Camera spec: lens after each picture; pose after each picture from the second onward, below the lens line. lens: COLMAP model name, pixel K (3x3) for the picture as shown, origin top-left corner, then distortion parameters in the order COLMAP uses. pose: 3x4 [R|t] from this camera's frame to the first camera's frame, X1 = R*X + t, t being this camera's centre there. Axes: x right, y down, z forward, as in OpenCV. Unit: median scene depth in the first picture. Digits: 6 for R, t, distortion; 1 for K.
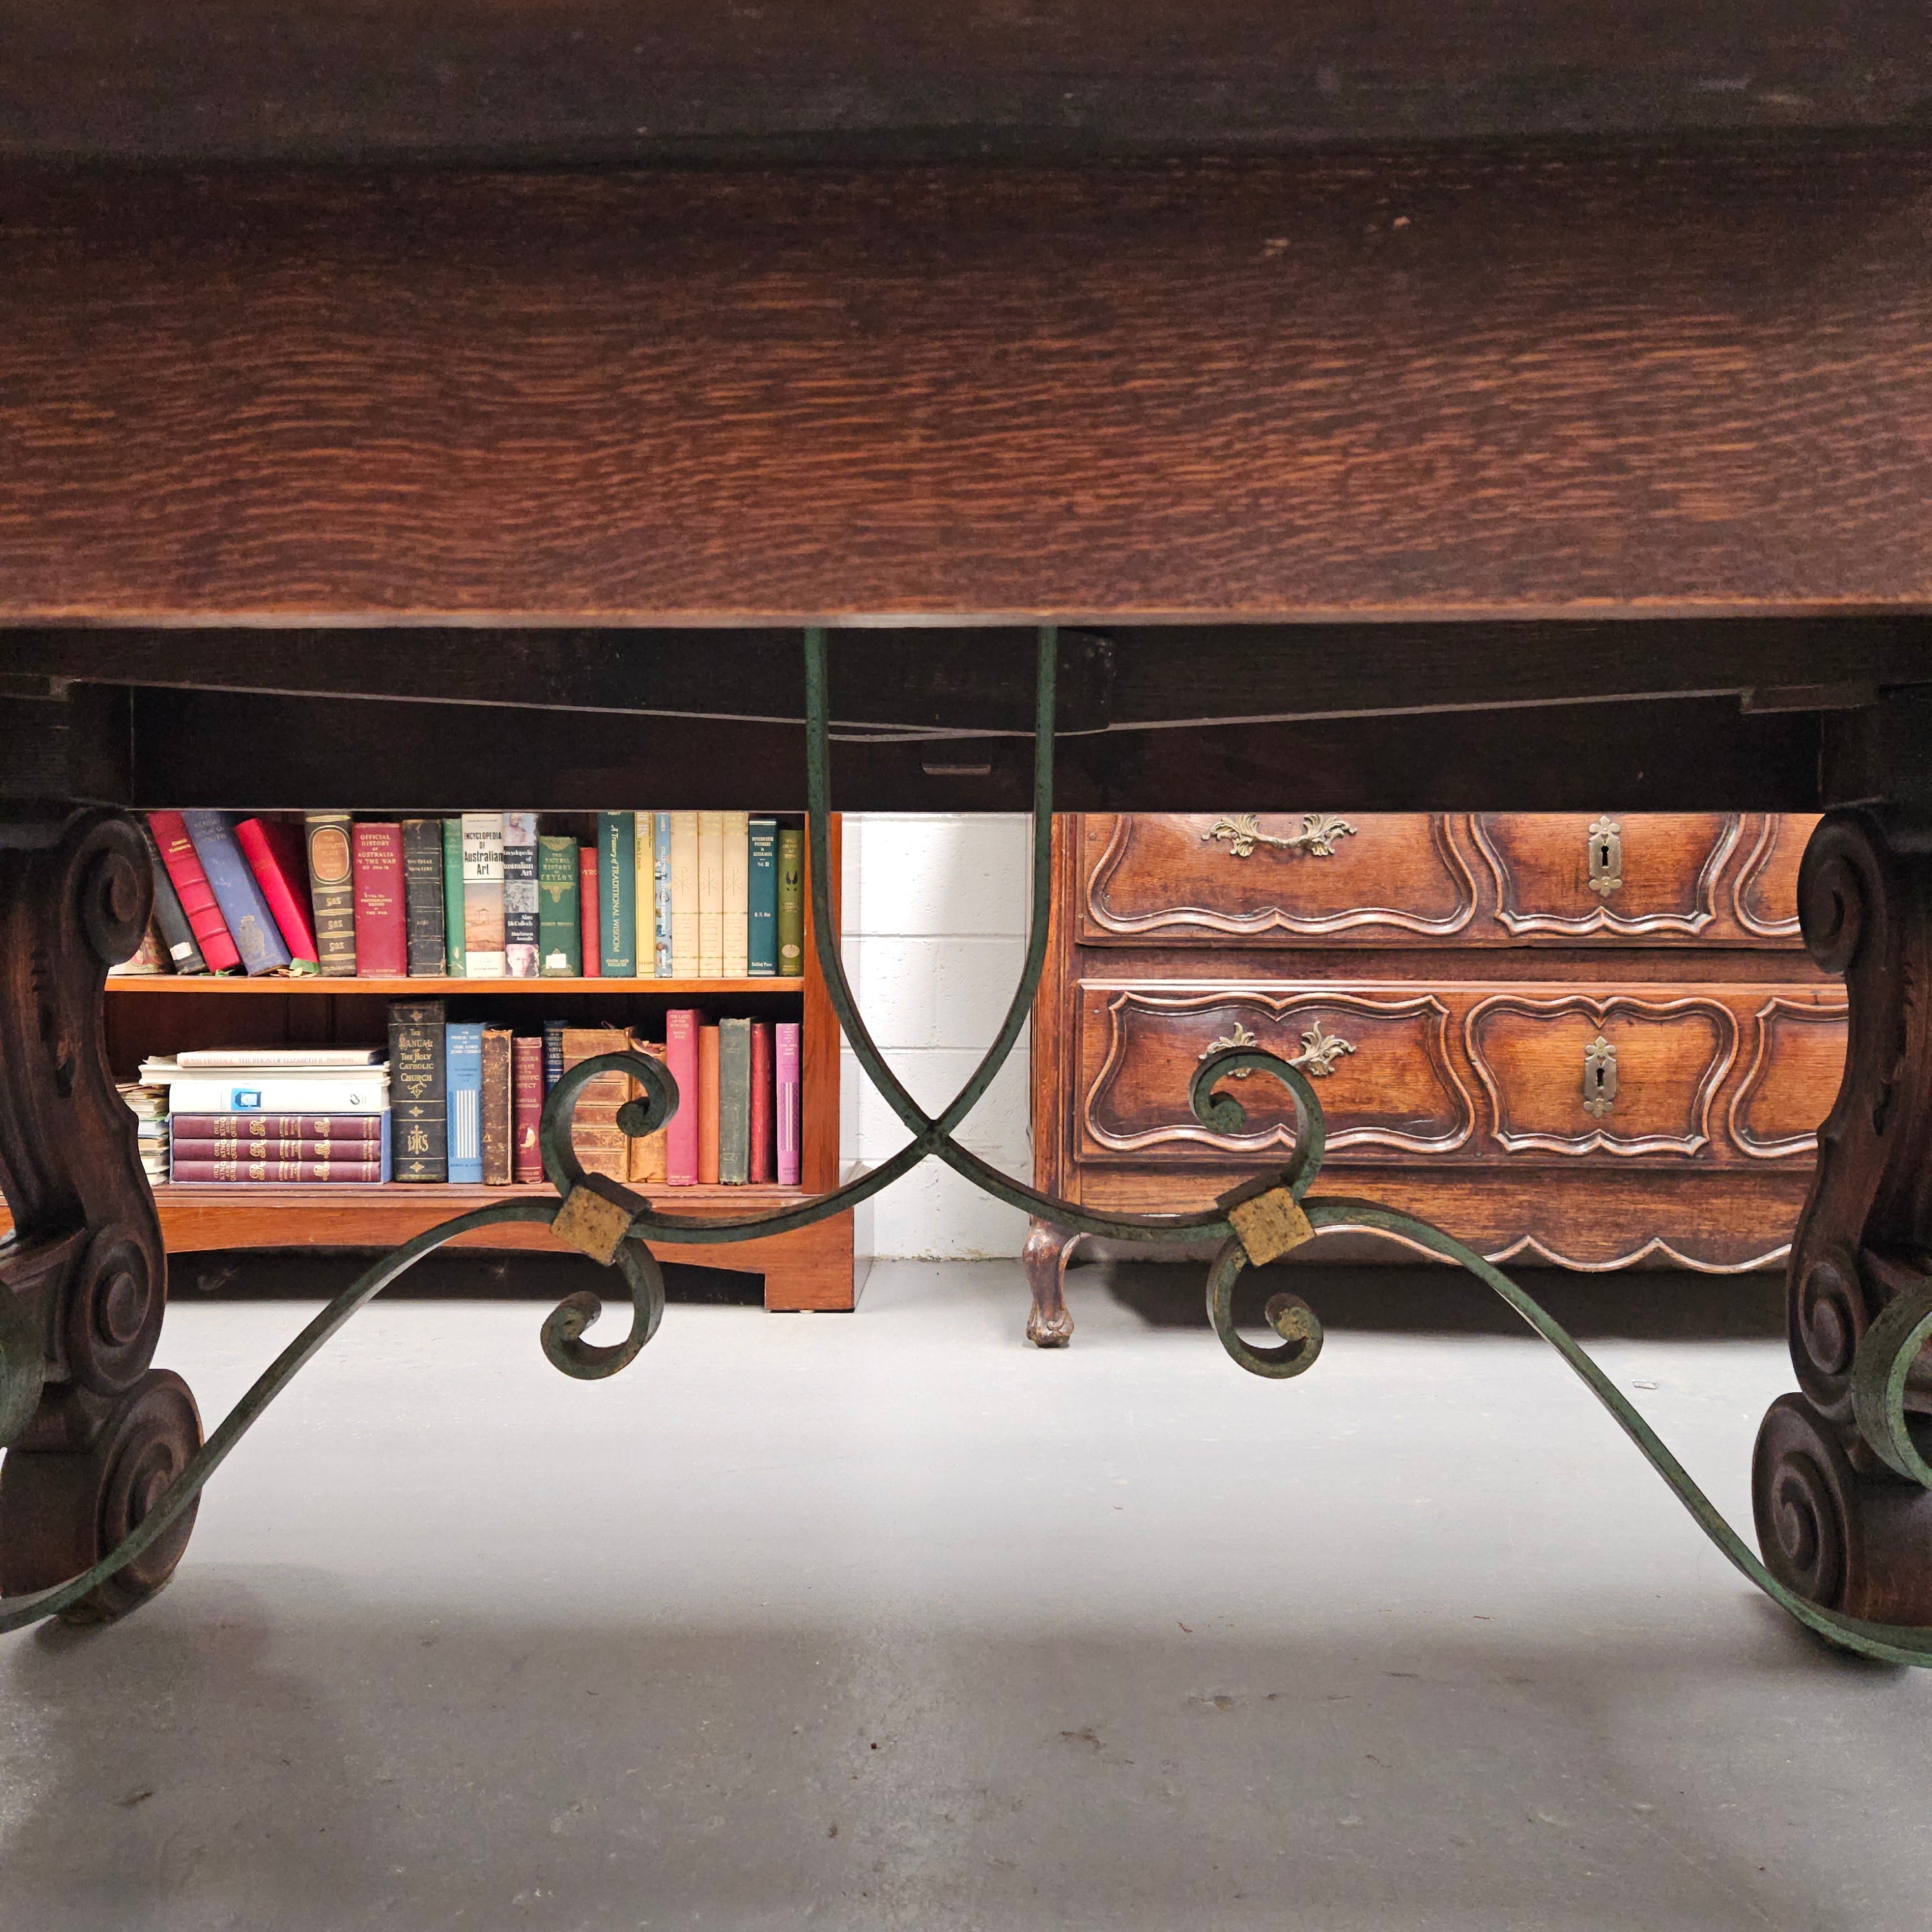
lens RADIAL K [[1727.3, 0, 954.3], [0, 1727.3, 969.6], [0, 0, 1]] dist [0.072107, -0.071534]
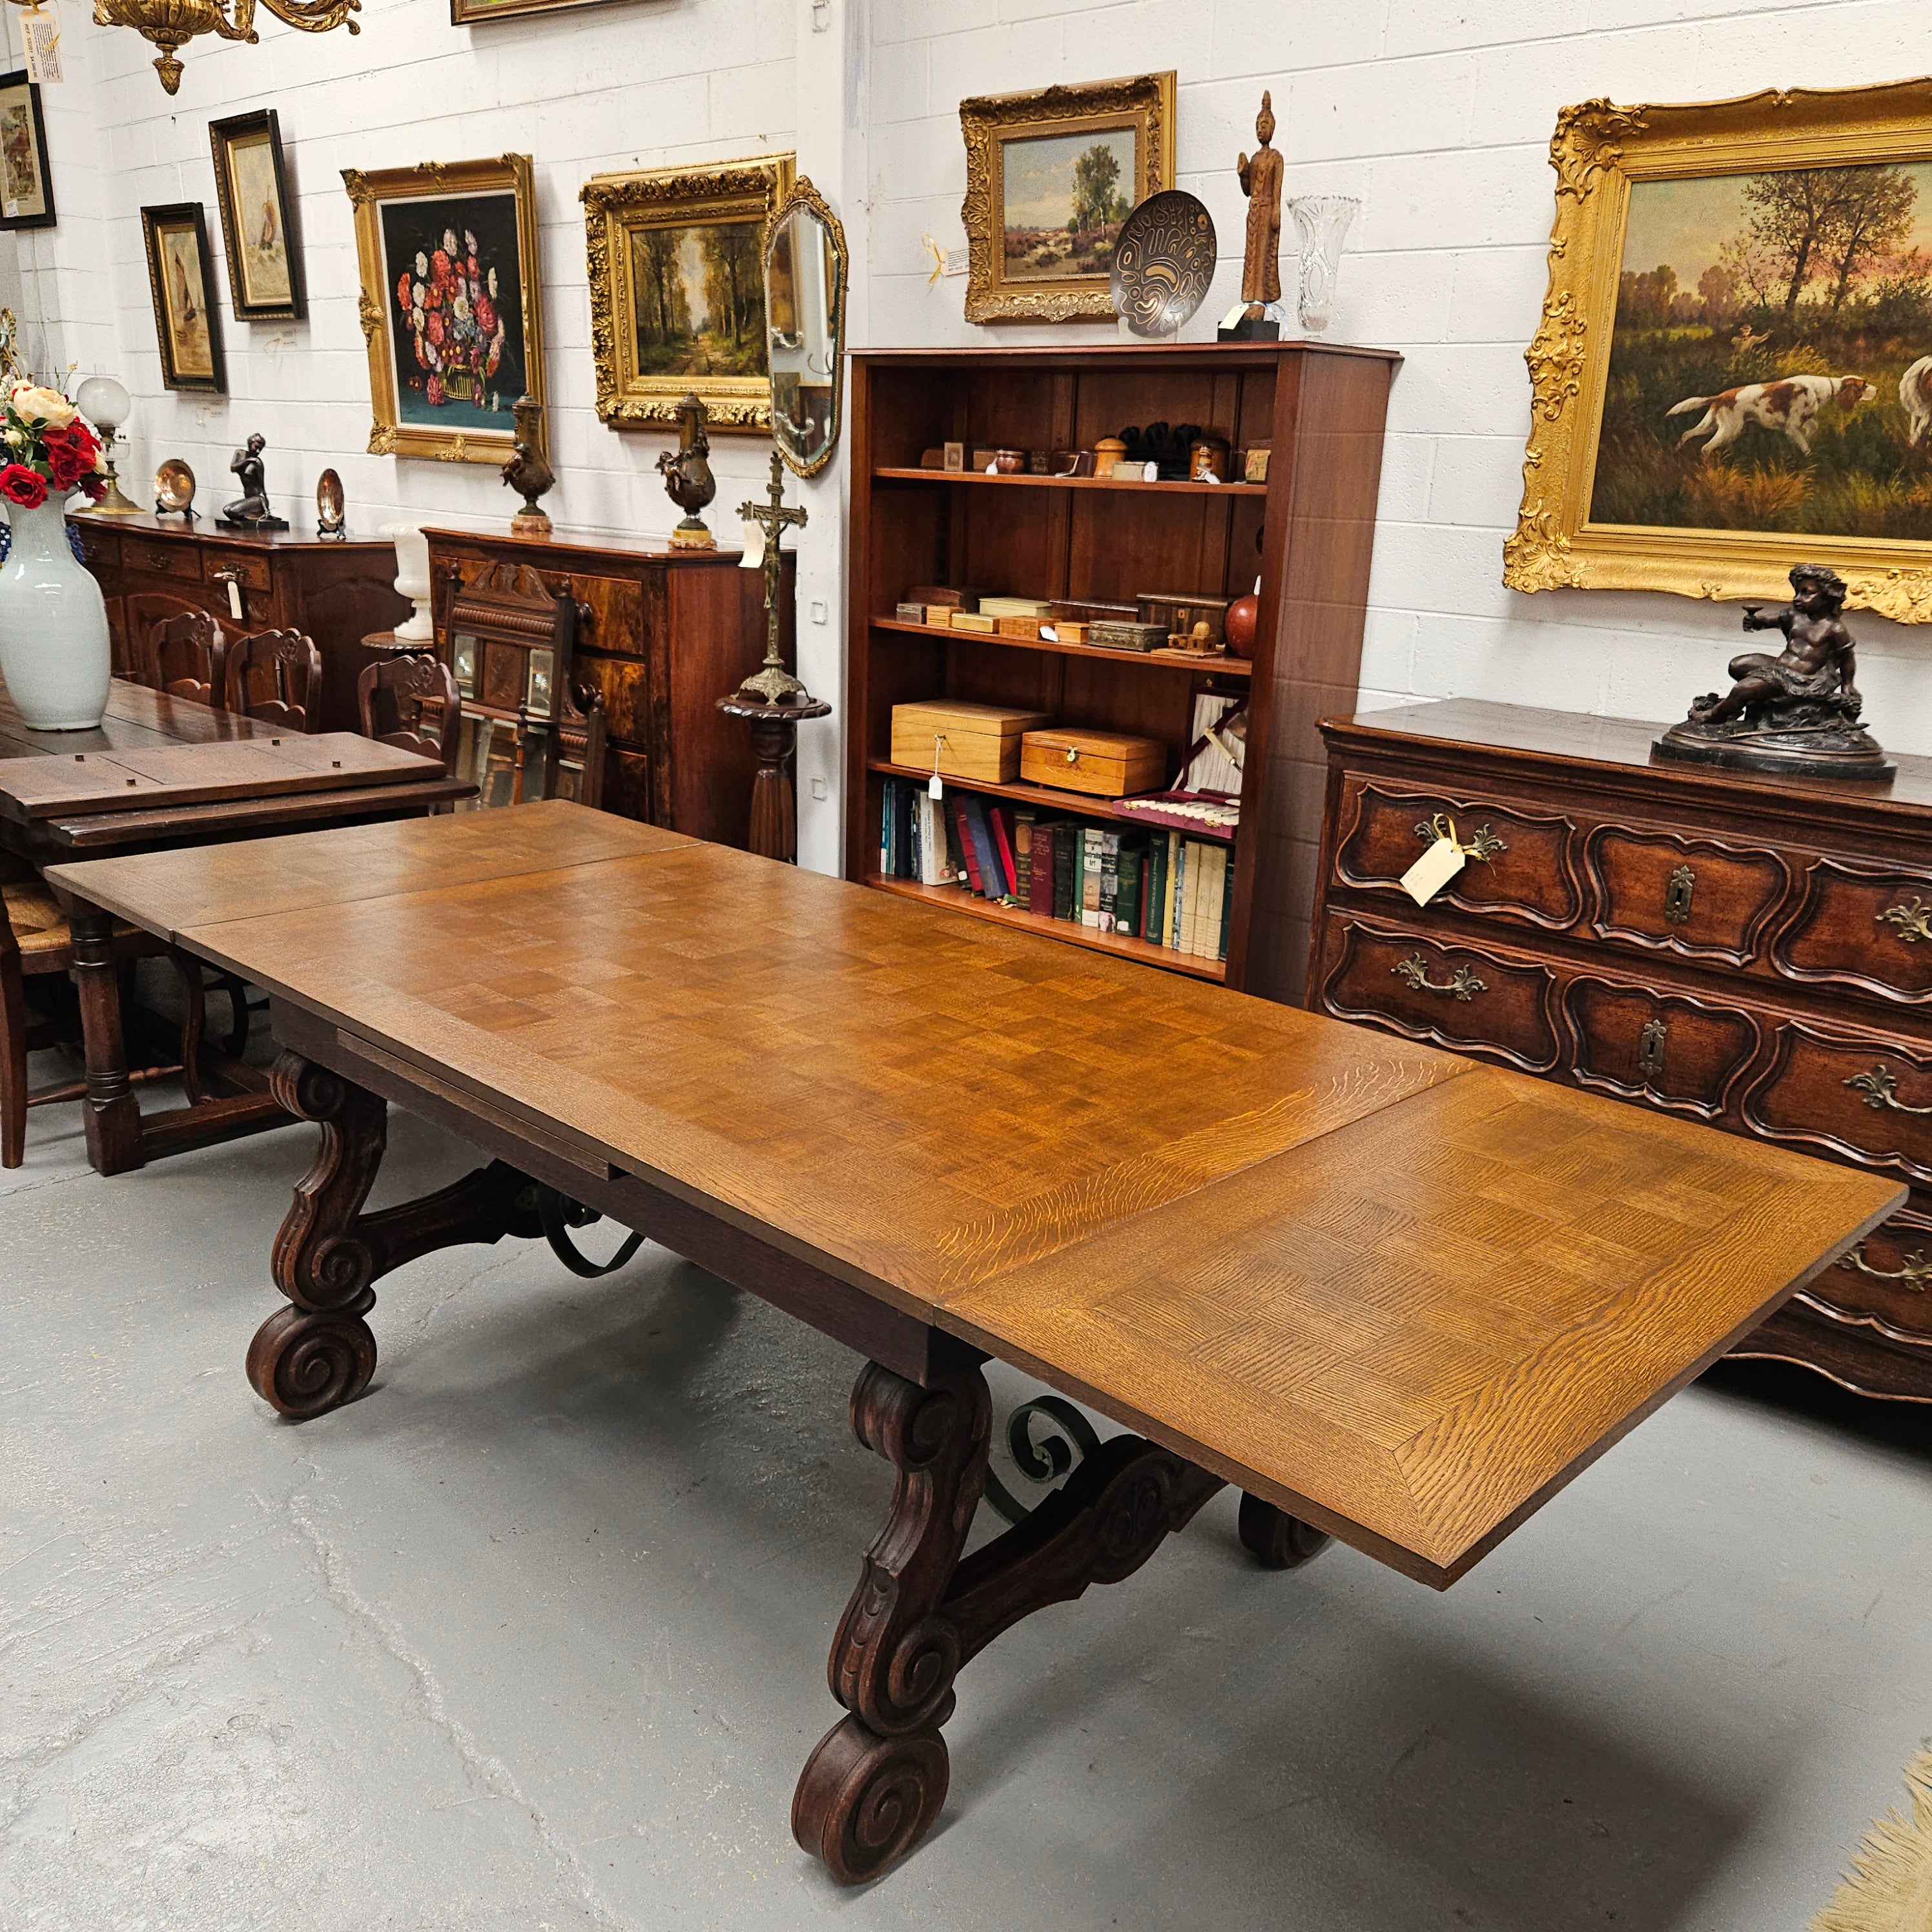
lens RADIAL K [[1727.6, 0, 964.4], [0, 1727.6, 964.3], [0, 0, 1]] dist [0.070994, -0.068913]
pose [[0.744846, 0.210371, -0.633206, 0.812153], [-0.047471, 0.963300, 0.264198, -0.457653], [0.665546, -0.166728, 0.727496, -0.337957]]
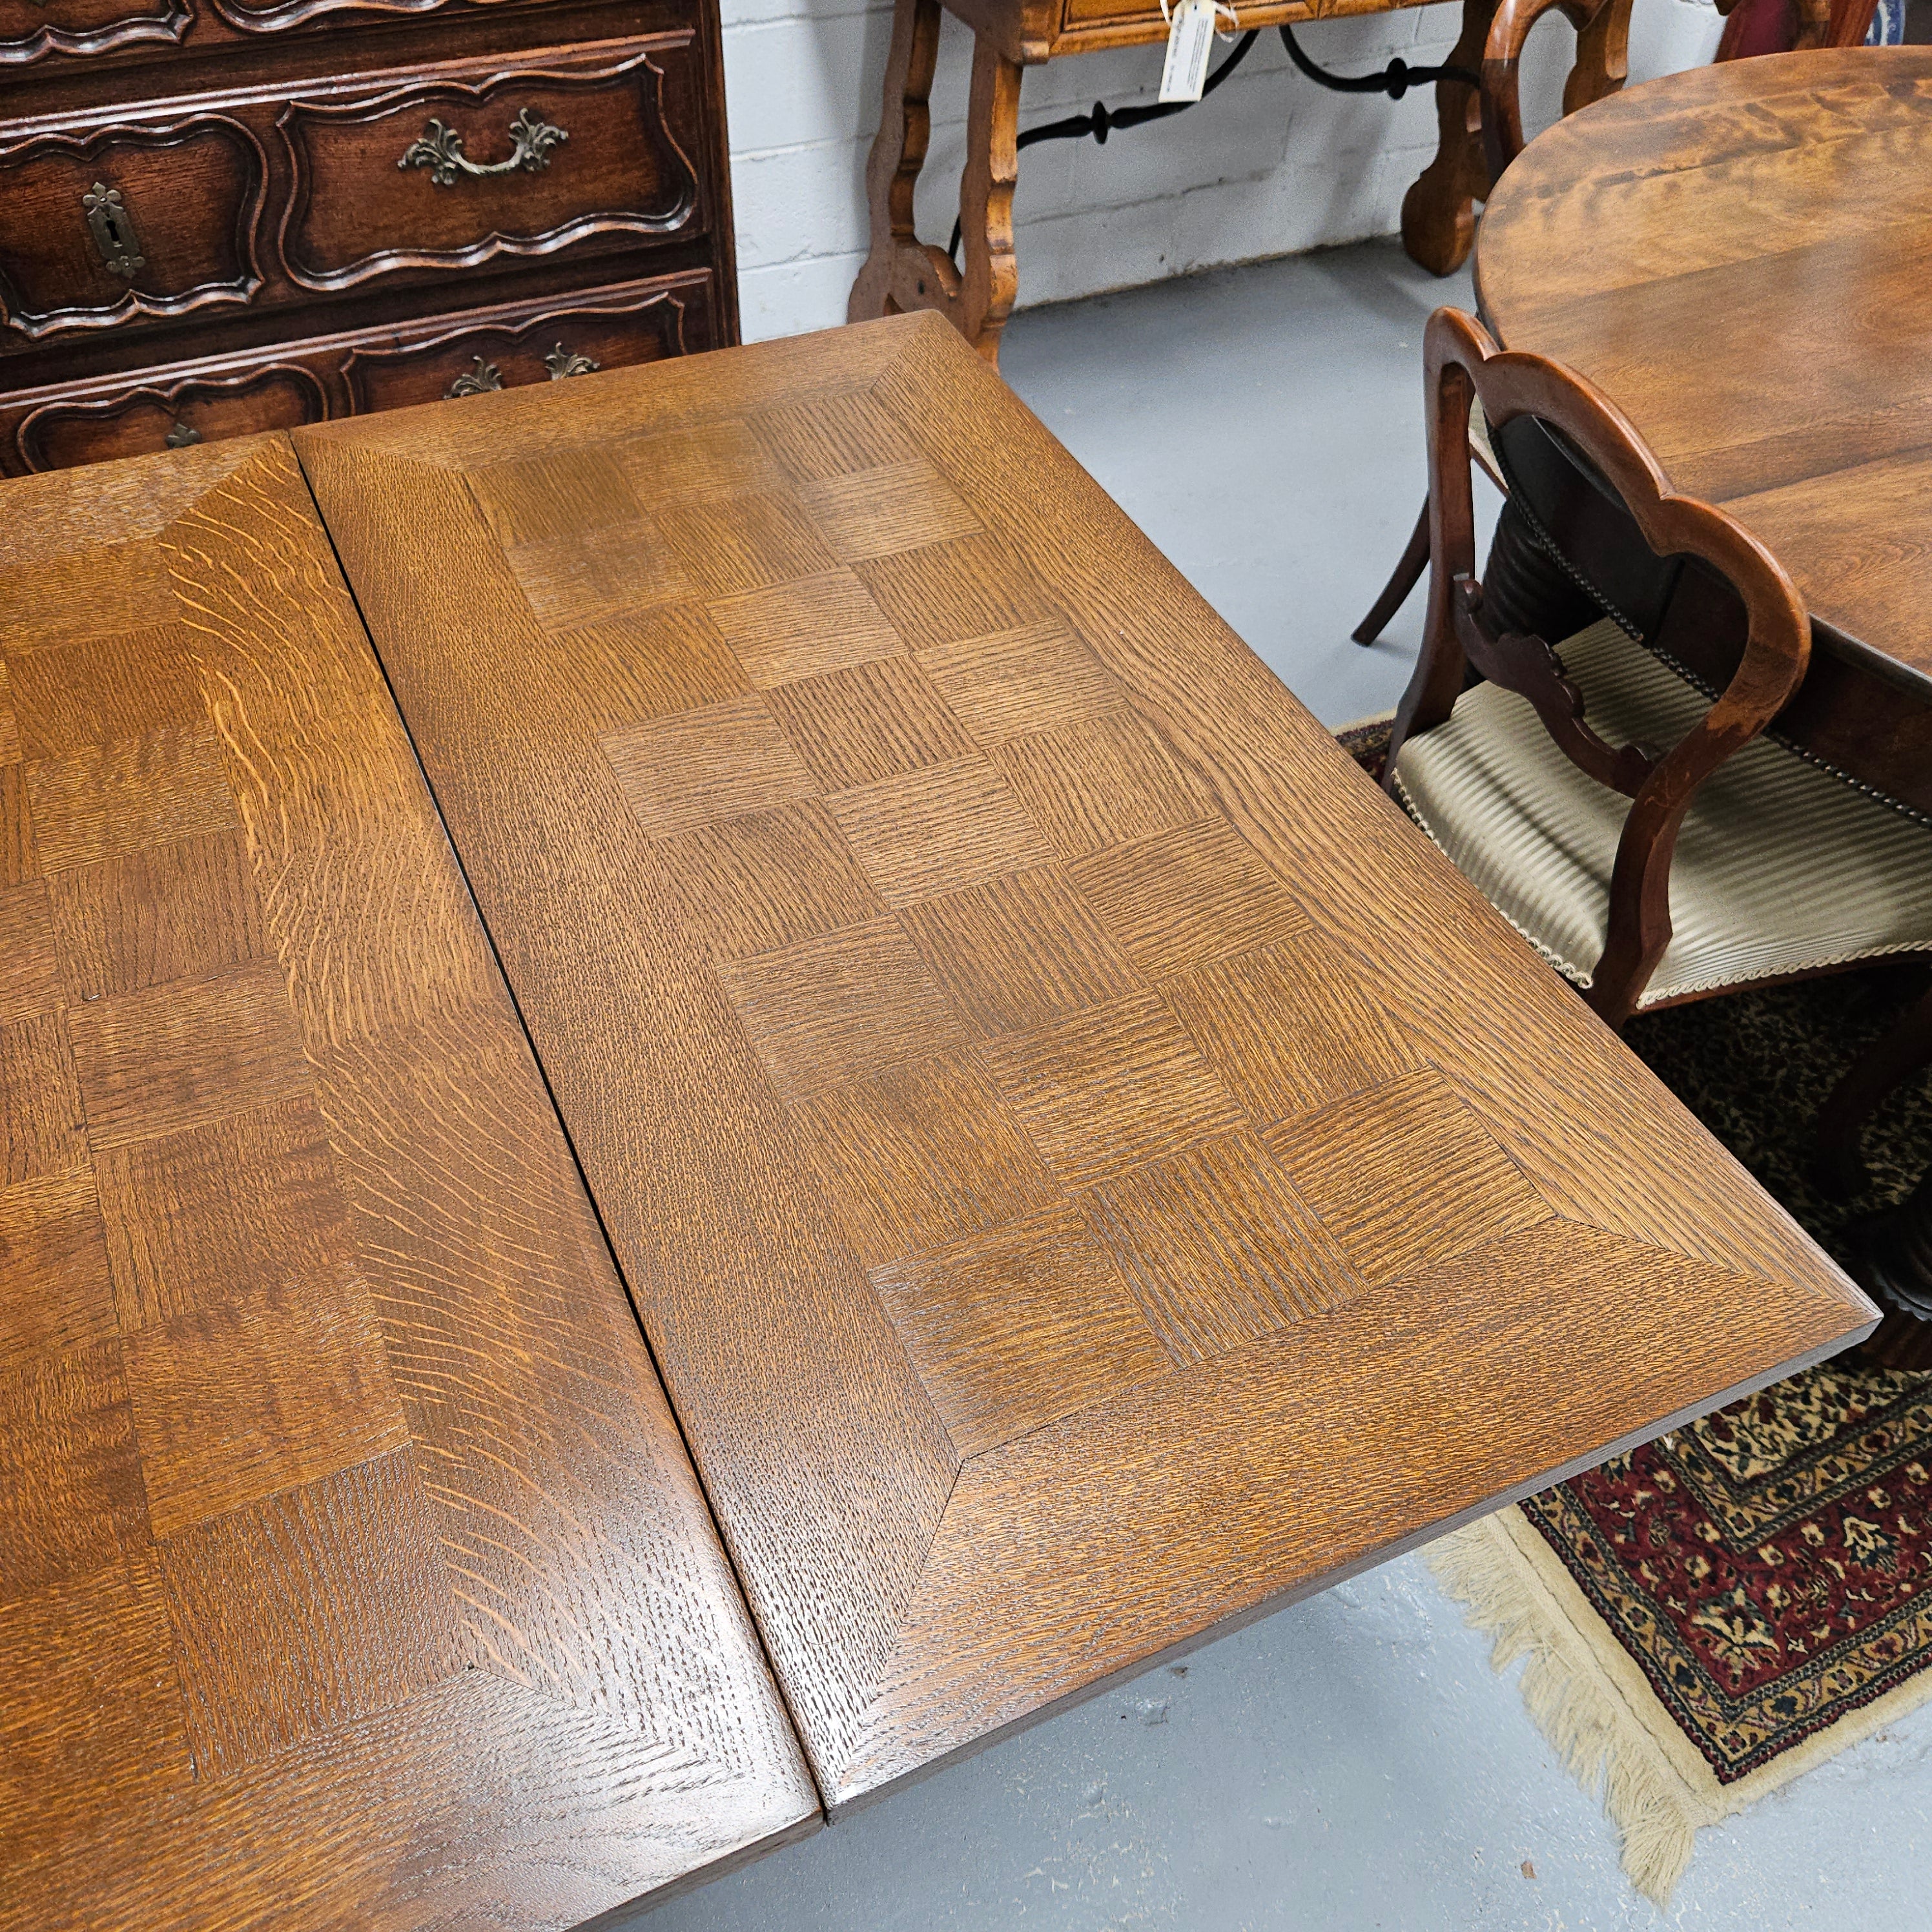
lens RADIAL K [[1727.3, 0, 956.9], [0, 1727.3, 959.0], [0, 0, 1]] dist [0.072107, -0.071534]
pose [[0.888875, -0.321267, 0.326633, 0.340219], [-0.014985, 0.692170, 0.721579, -0.434510], [-0.457905, -0.646288, 0.610438, 0.066950]]
